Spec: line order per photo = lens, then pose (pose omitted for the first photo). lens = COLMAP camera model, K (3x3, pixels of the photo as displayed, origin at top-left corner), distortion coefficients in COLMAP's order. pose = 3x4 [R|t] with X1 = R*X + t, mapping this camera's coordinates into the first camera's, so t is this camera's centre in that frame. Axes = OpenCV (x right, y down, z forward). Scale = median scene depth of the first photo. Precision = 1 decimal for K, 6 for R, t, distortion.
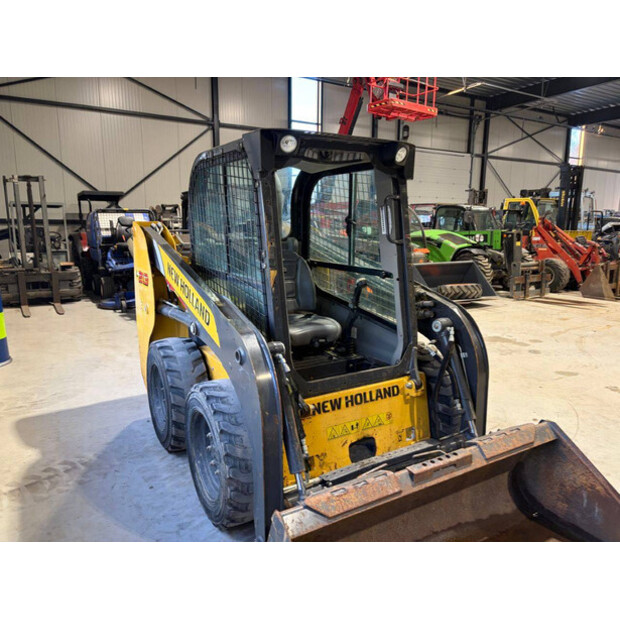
lens RADIAL K [[469.2, 0, 308.4], [0, 469.2, 309.0], [0, 0, 1]] dist [0.045877, -0.049468]
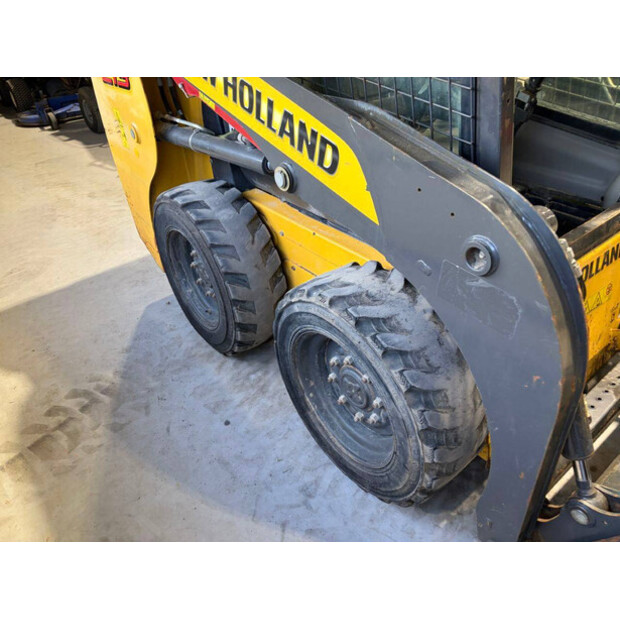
lens RADIAL K [[469.2, 0, 312.7], [0, 469.2, 309.1], [0, 0, 1]] dist [0.045877, -0.049468]
pose [[0.988800, -0.124285, 0.082635, -0.255820], [0.079624, 0.907581, 0.412257, -0.034046], [-0.126235, -0.401060, 0.907312, 0.460146]]
